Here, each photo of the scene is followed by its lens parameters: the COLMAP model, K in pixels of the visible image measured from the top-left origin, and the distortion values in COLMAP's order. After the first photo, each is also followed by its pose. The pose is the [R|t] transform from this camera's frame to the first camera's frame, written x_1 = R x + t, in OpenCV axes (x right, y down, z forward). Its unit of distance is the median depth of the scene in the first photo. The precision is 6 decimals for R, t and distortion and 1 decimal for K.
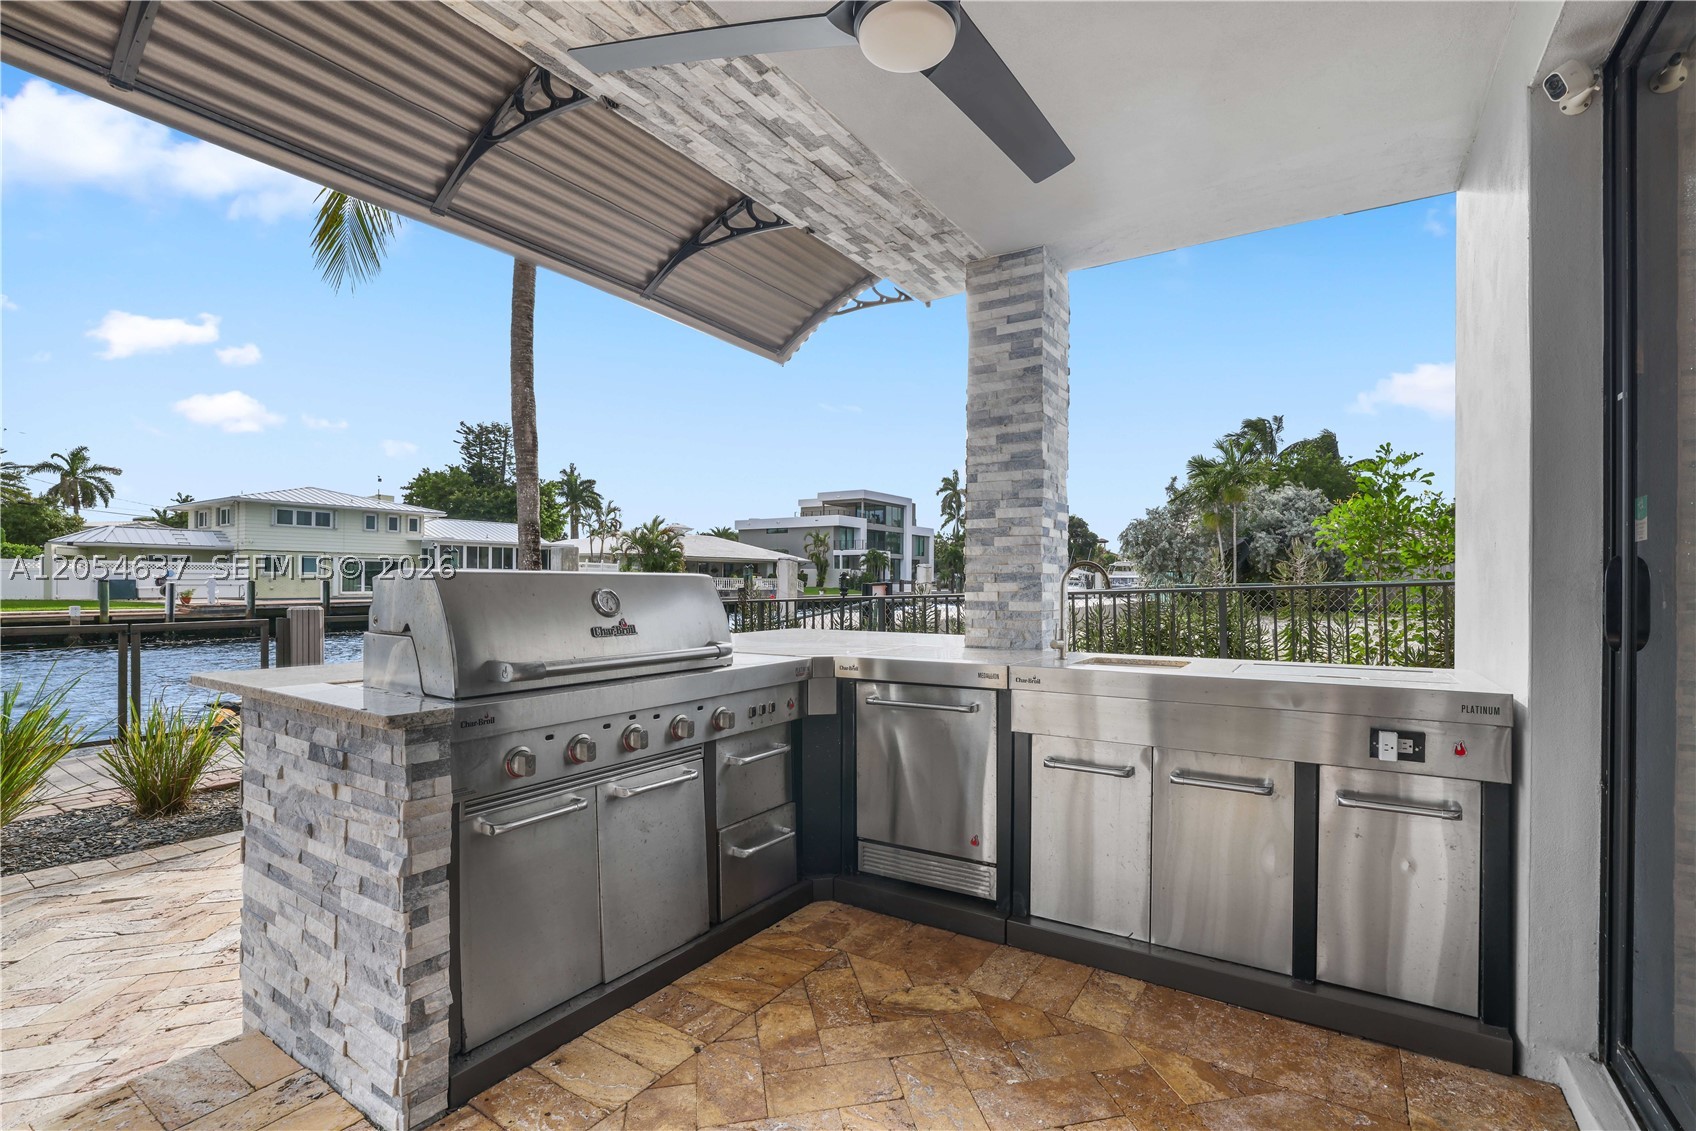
lens RADIAL K [[777.9, 0, 860.4], [0, 777.9, 577.0], [0, 0, 1]] dist [-0.042667, 0.015327]
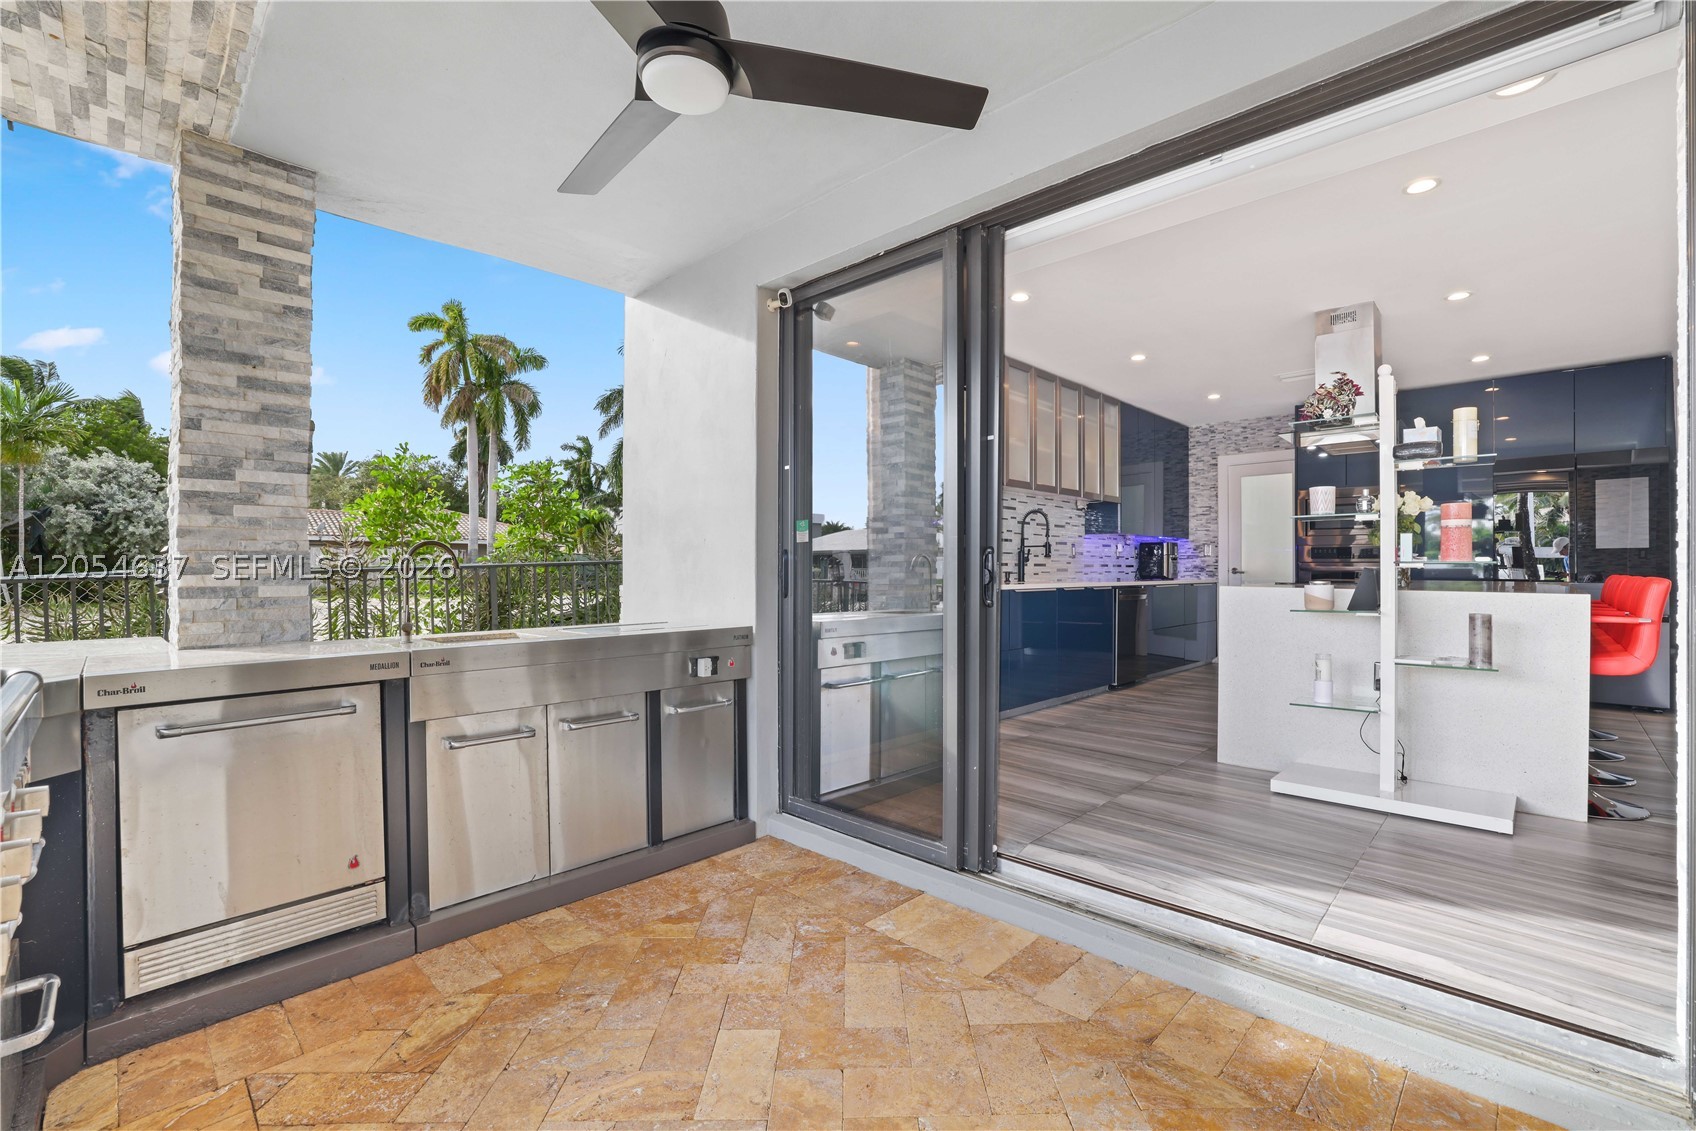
lens RADIAL K [[742.1, 0, 862.9], [0, 742.1, 566.0], [0, 0, 1]] dist [-0.032950, 0.012888]
pose [[0.184401, 0.000190, 0.982851, -0.443922], [-0.003787, 0.999993, 0.000517, 0.007864], [-0.982844, -0.003818, 0.184400, 0.243052]]
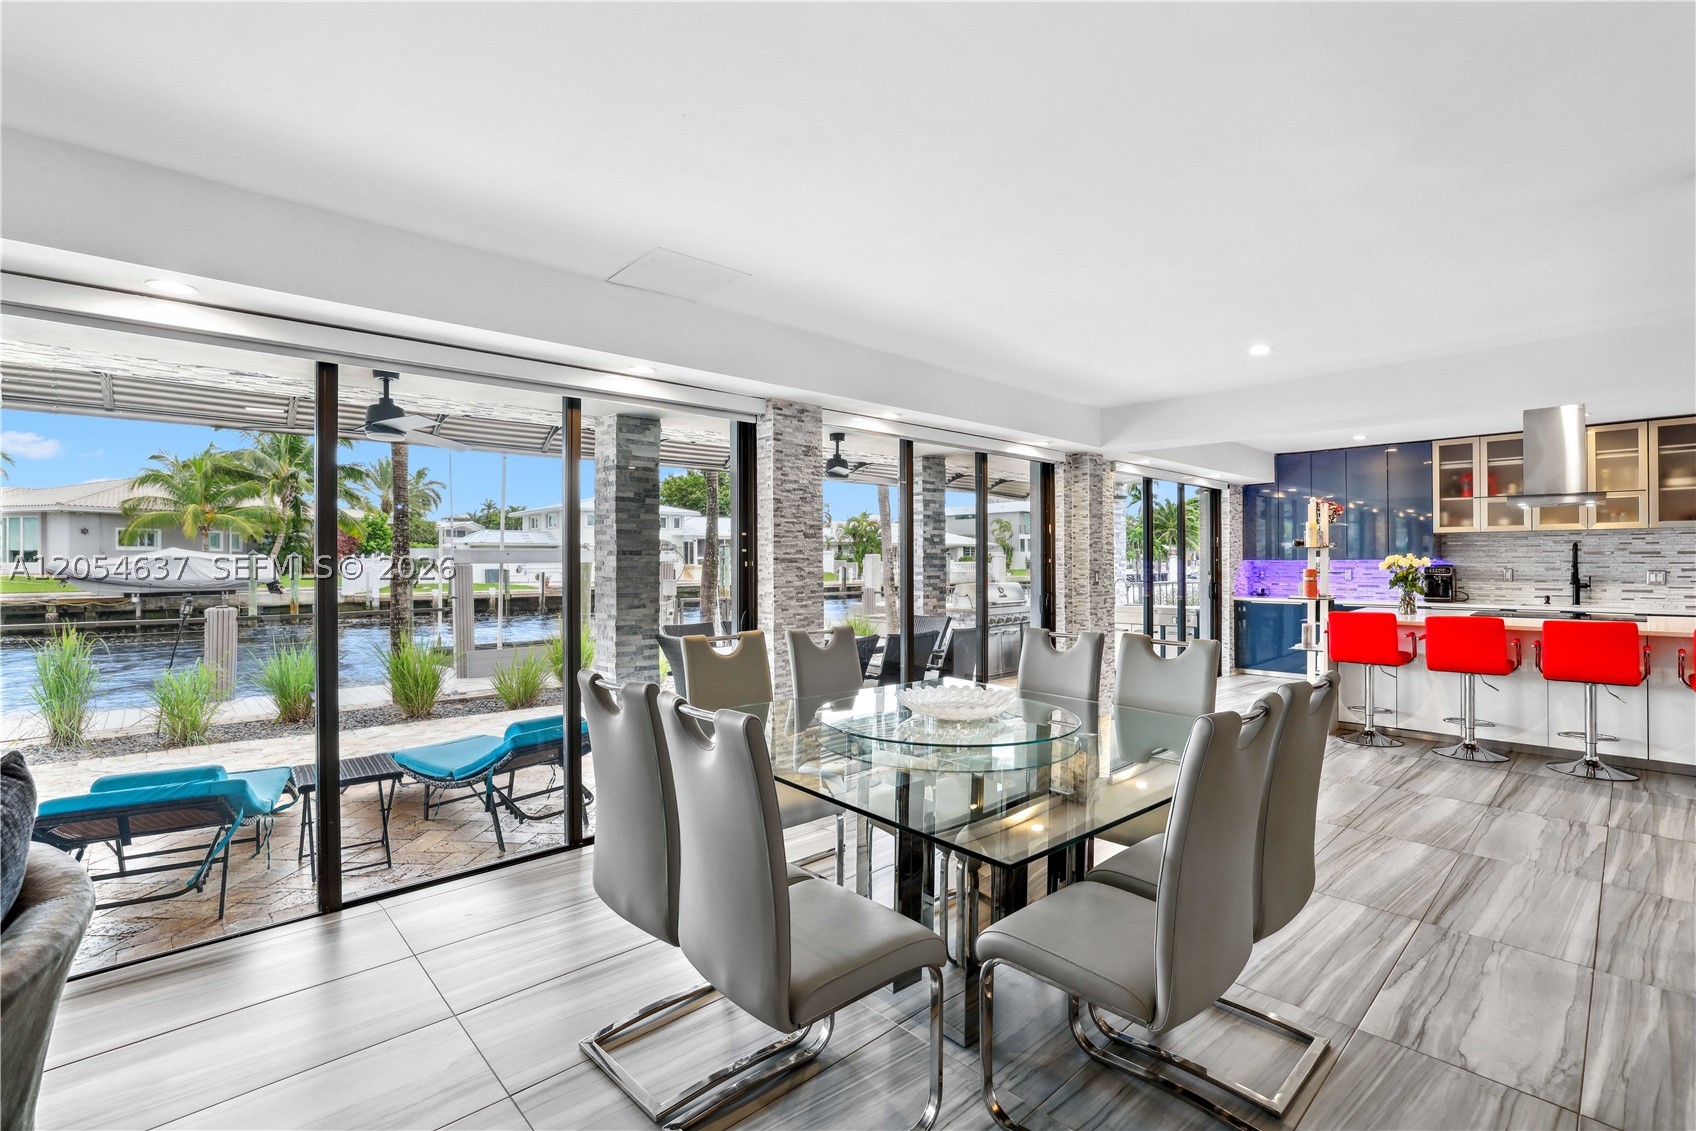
lens RADIAL K [[767.7, 0, 866.8], [0, 767.7, 561.9], [0, 0, 1]] dist [-0.039910, 0.015052]
pose [[0.974134, -0.008168, -0.225824, -0.054283], [0.009342, 0.999948, 0.004133, -0.107979], [0.225779, -0.006136, 0.974159, -2.423740]]
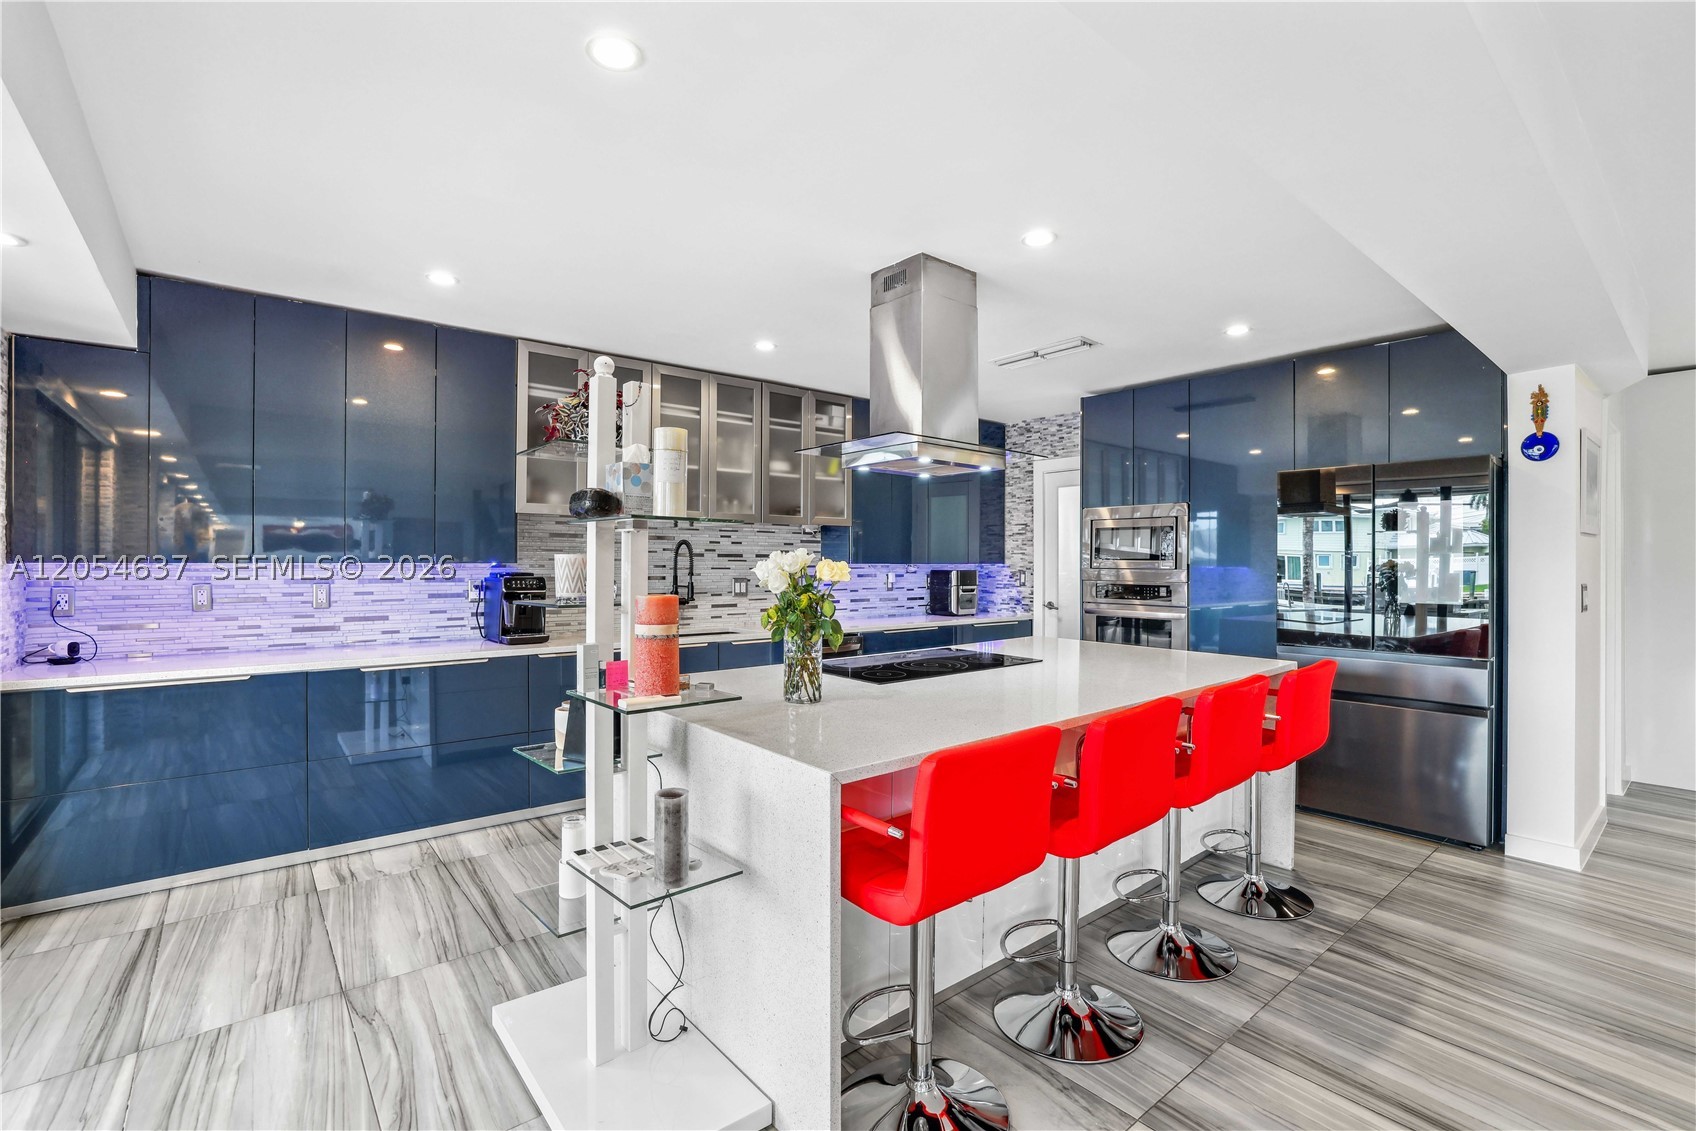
lens RADIAL K [[767.7, 0, 866.8], [0, 767.7, 561.9], [0, 0, 1]] dist [-0.039910, 0.015052]
pose [[0.287603, -0.002347, 0.957747, 0.102489], [-0.004643, 0.999982, 0.003845, -0.098538], [-0.957739, -0.005553, 0.287587, -0.627876]]
